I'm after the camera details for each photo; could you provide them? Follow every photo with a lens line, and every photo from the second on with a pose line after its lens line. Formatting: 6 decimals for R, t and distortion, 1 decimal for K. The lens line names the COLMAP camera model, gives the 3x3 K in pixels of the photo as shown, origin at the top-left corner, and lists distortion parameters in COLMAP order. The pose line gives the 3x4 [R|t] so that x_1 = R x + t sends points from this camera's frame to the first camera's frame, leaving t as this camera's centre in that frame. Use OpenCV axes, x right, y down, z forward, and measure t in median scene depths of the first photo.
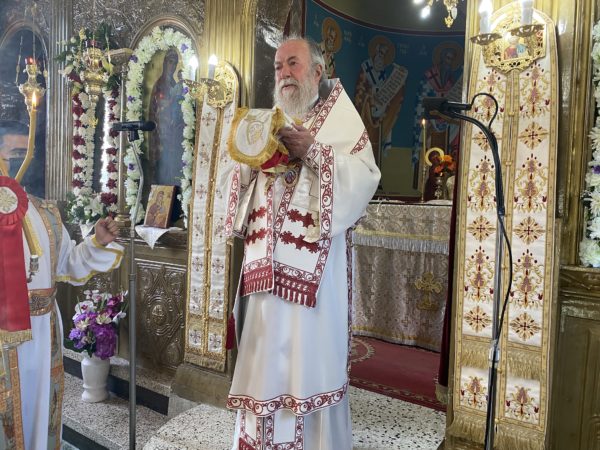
lens RADIAL K [[457.3, 0, 295.8], [0, 457.3, 225.3], [0, 0, 1]] dist [0.003684, -0.004451]
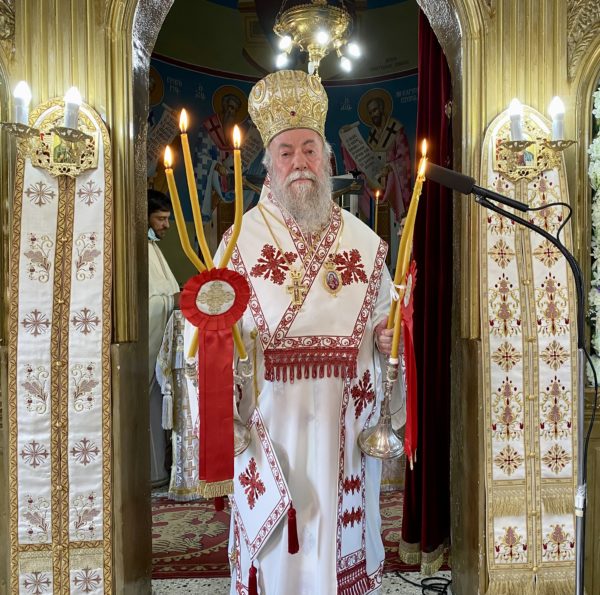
lens RADIAL K [[604.9, 0, 352.6], [0, 604.9, 300.7], [0, 0, 1]] dist [0.000024, 0.000000]
pose [[0.783989, -0.051671, 0.618620, -0.370228], [0.057933, 0.998271, 0.009963, -0.088518], [-0.618065, 0.028027, 0.785627, 0.185733]]
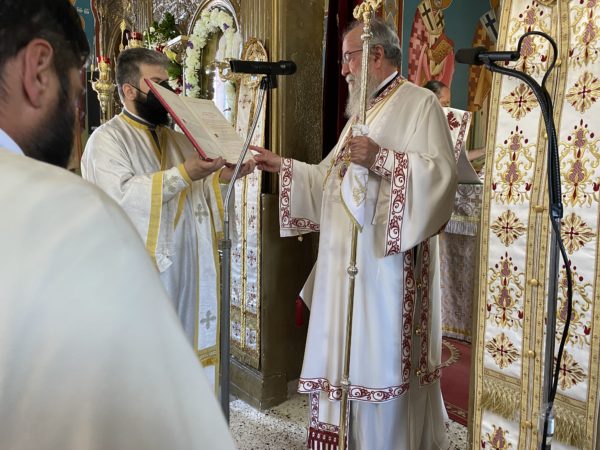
lens RADIAL K [[457.3, 0, 294.5], [0, 457.3, 221.9], [0, 0, 1]] dist [0.003684, -0.004451]
pose [[0.944684, 0.006091, -0.327925, 0.222527], [0.008255, 0.999069, 0.042339, -0.024631], [0.327877, -0.042704, 0.943755, 0.141945]]
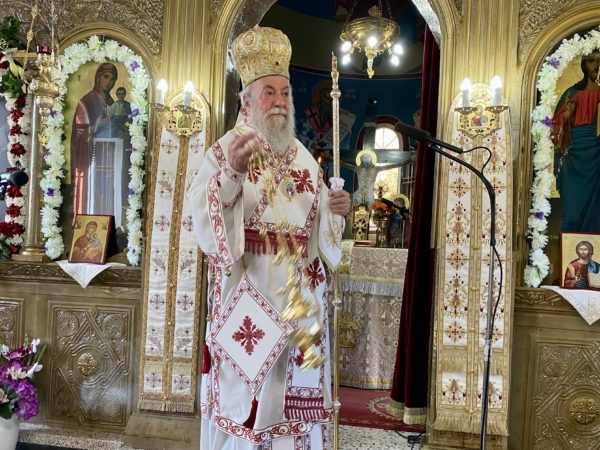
lens RADIAL K [[552.9, 0, 311.9], [0, 552.9, 268.7], [0, 0, 1]] dist [0.001927, 0.000000]
pose [[0.918796, 0.002814, 0.394723, -0.382839], [0.003323, 0.999884, -0.014864, 0.037455], [-0.394719, 0.014969, 0.918680, -0.157689]]
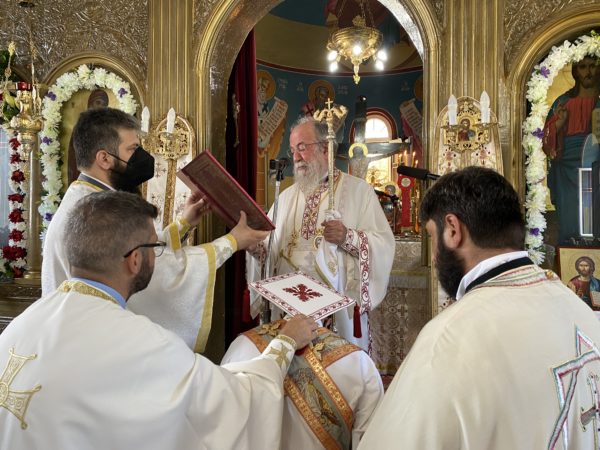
lens RADIAL K [[457.3, 0, 302.8], [0, 457.3, 222.1], [0, 0, 1]] dist [0.003684, -0.004451]
pose [[0.933682, -0.031637, 0.356702, -0.261504], [0.042534, 0.998836, -0.022742, -0.092783], [-0.355567, 0.036406, 0.933941, 0.007264]]
